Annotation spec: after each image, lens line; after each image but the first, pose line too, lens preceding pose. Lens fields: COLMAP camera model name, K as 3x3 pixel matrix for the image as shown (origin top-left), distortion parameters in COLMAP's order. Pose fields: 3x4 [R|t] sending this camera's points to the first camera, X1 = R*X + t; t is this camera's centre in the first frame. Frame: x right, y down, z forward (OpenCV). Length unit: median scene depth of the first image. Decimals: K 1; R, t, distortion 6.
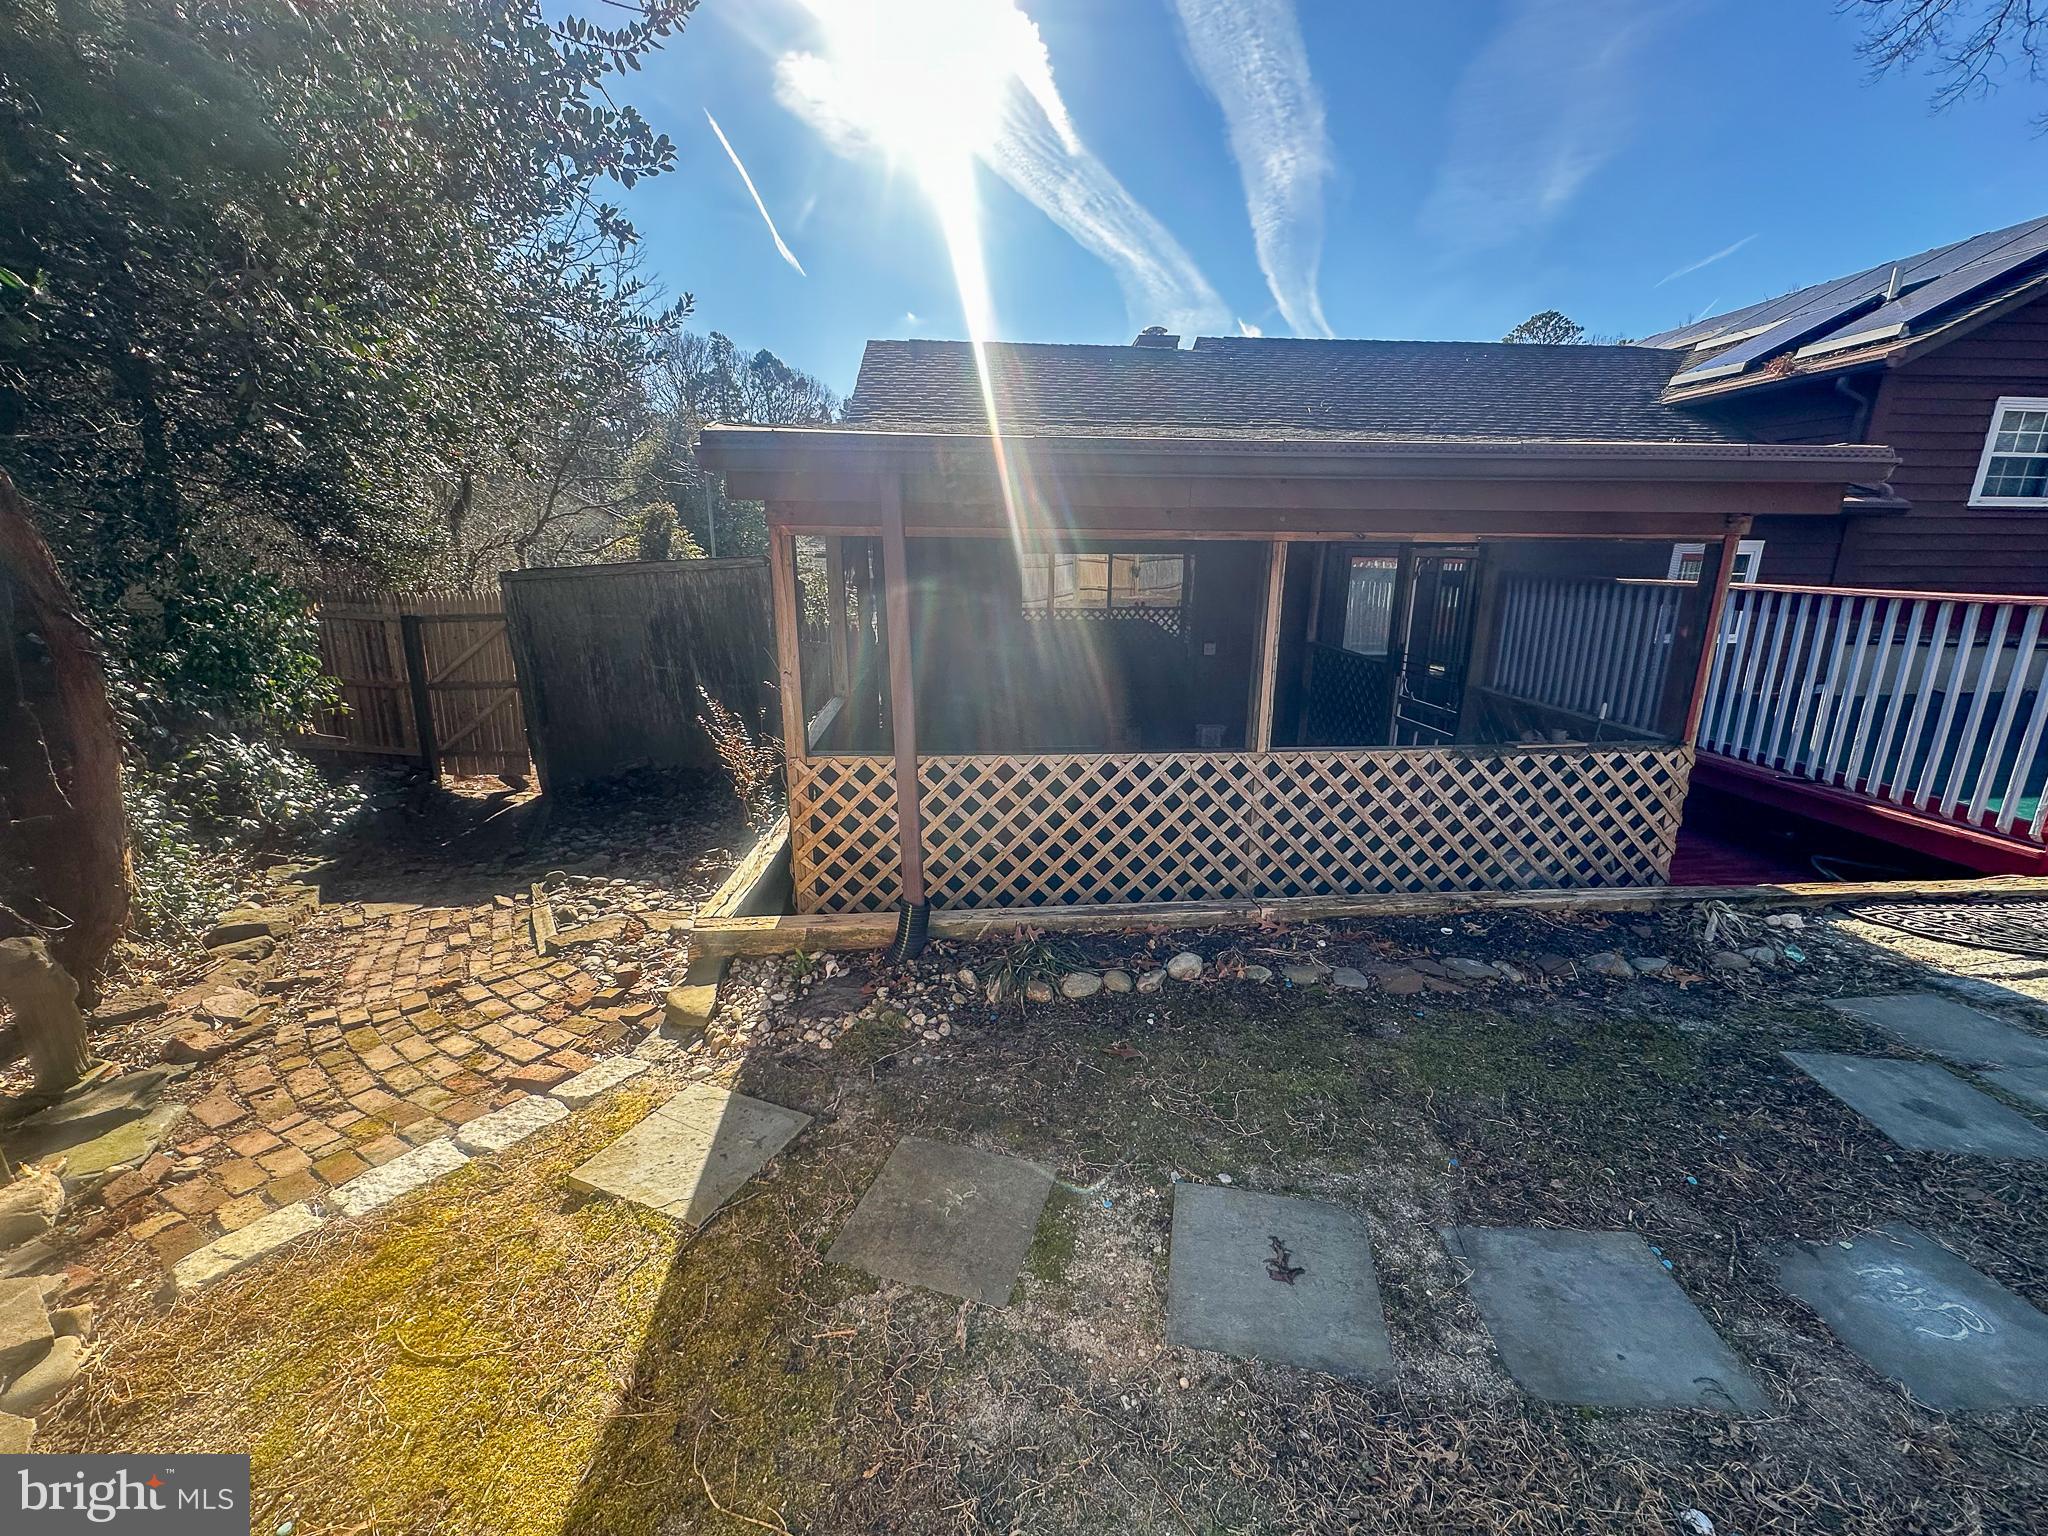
lens RADIAL K [[830.1, 0, 1040.6], [0, 830.1, 774.2], [0, 0, 1]] dist [0.002016, -0.000170]
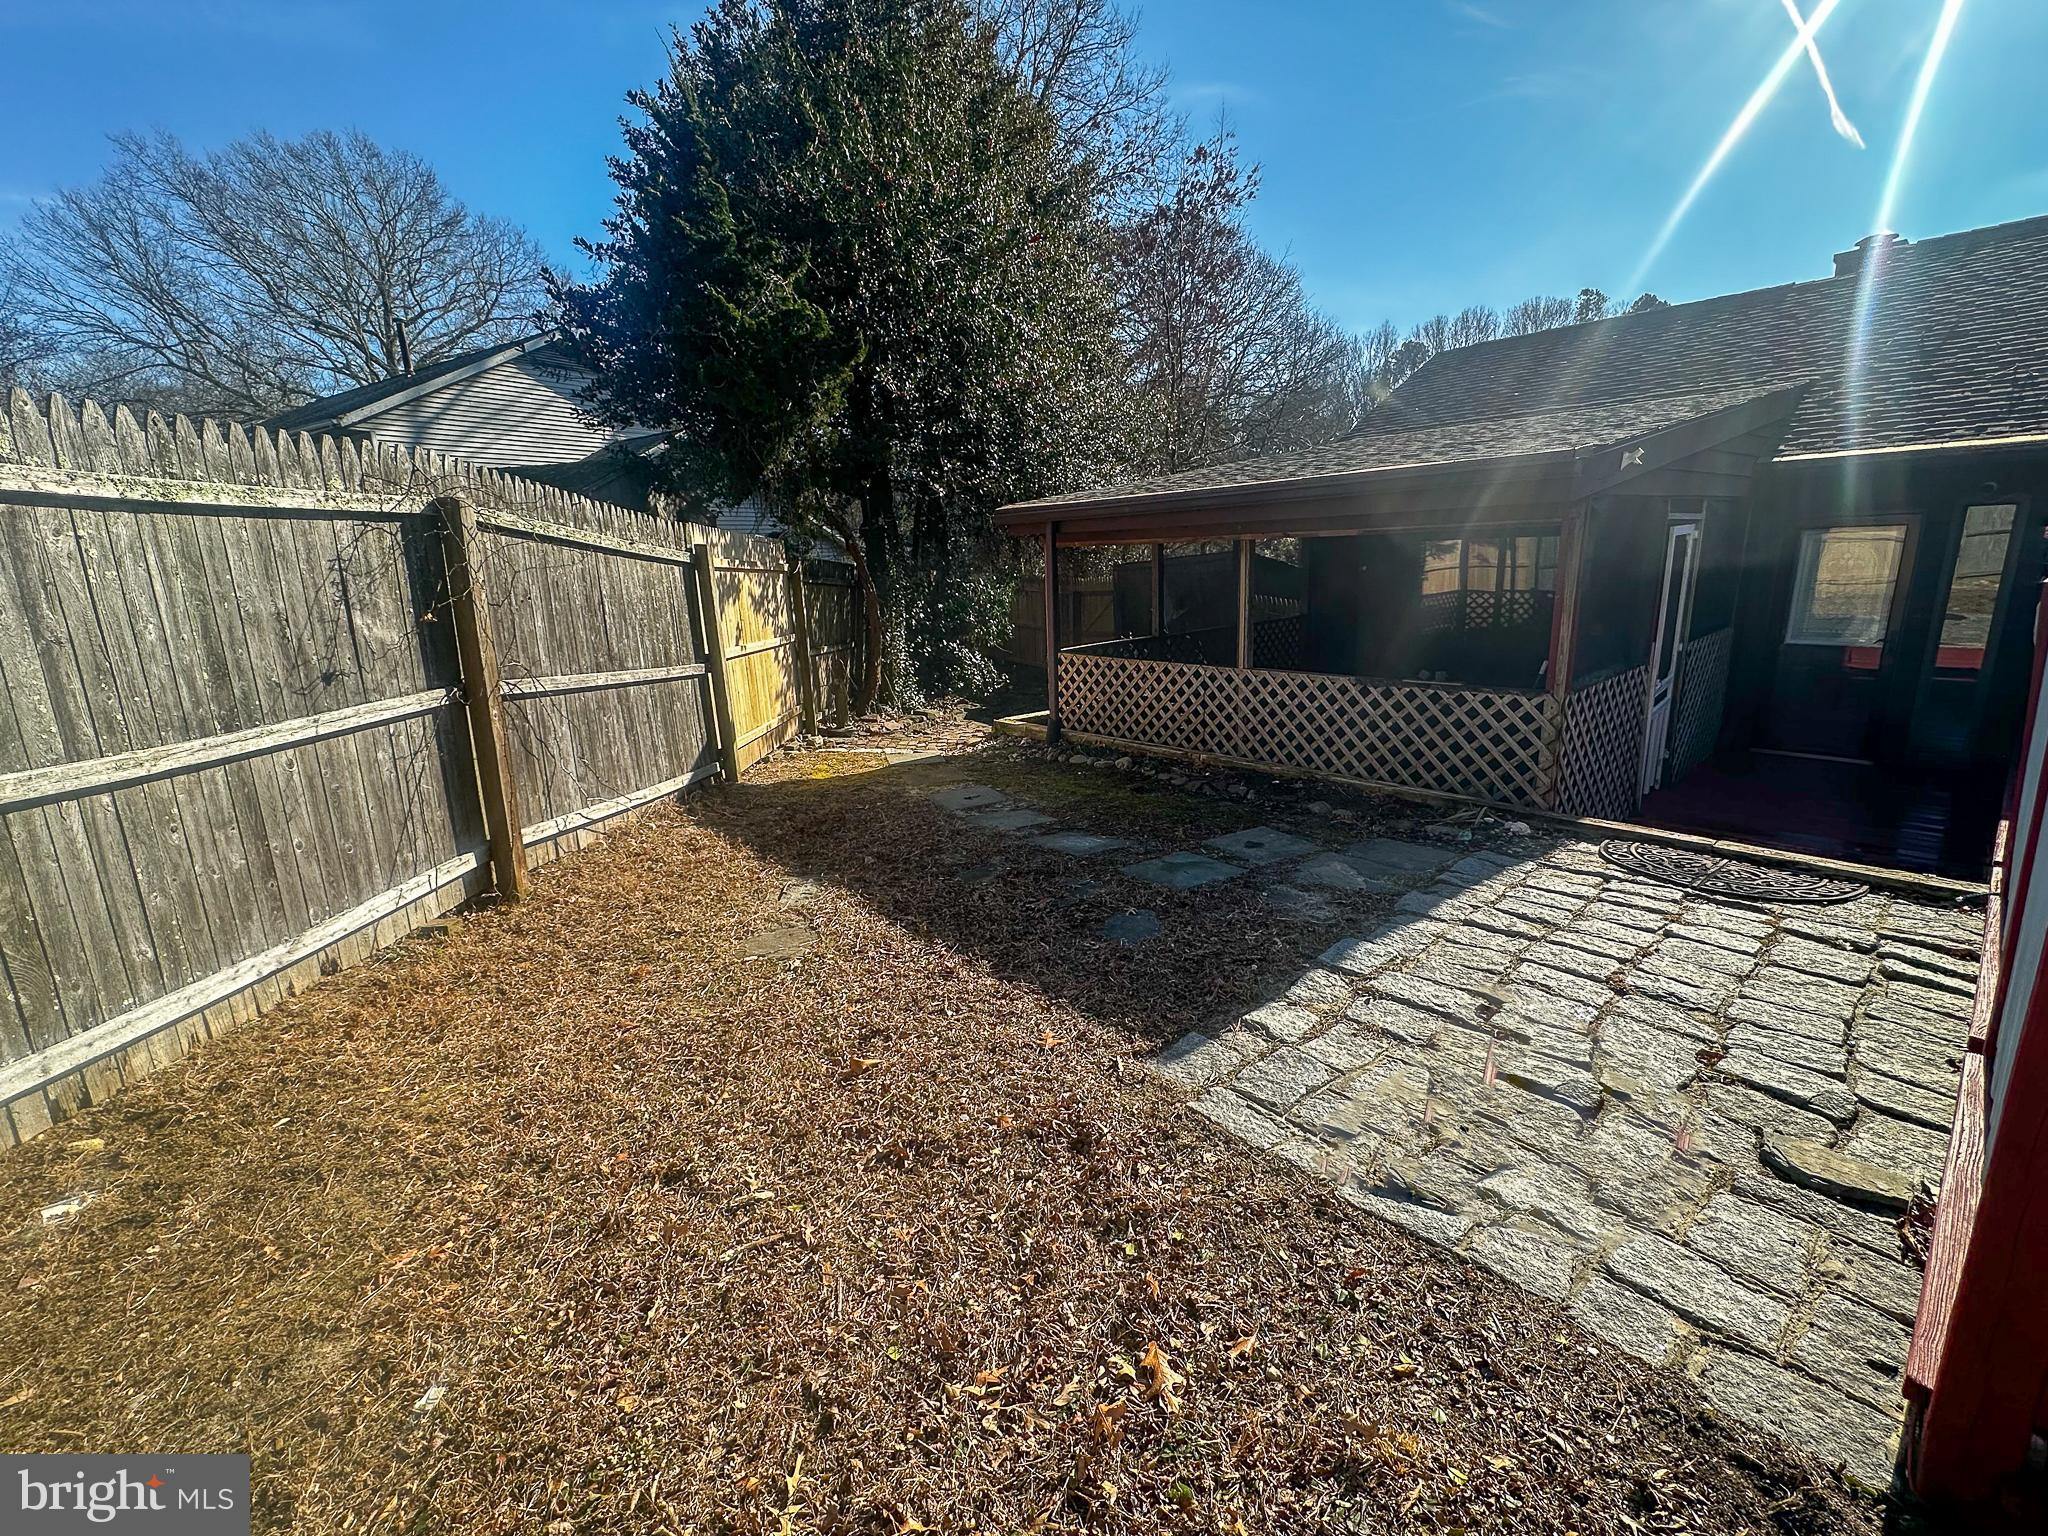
lens RADIAL K [[830.1, 0, 1016.6], [0, 830.1, 775.0], [0, 0, 1]] dist [0.002016, -0.000170]
pose [[0.603988, 0.174853, -0.777577, 1.291870], [-0.163048, 0.982111, 0.094197, 0.094926], [0.780137, 0.069889, 0.621693, -0.354534]]
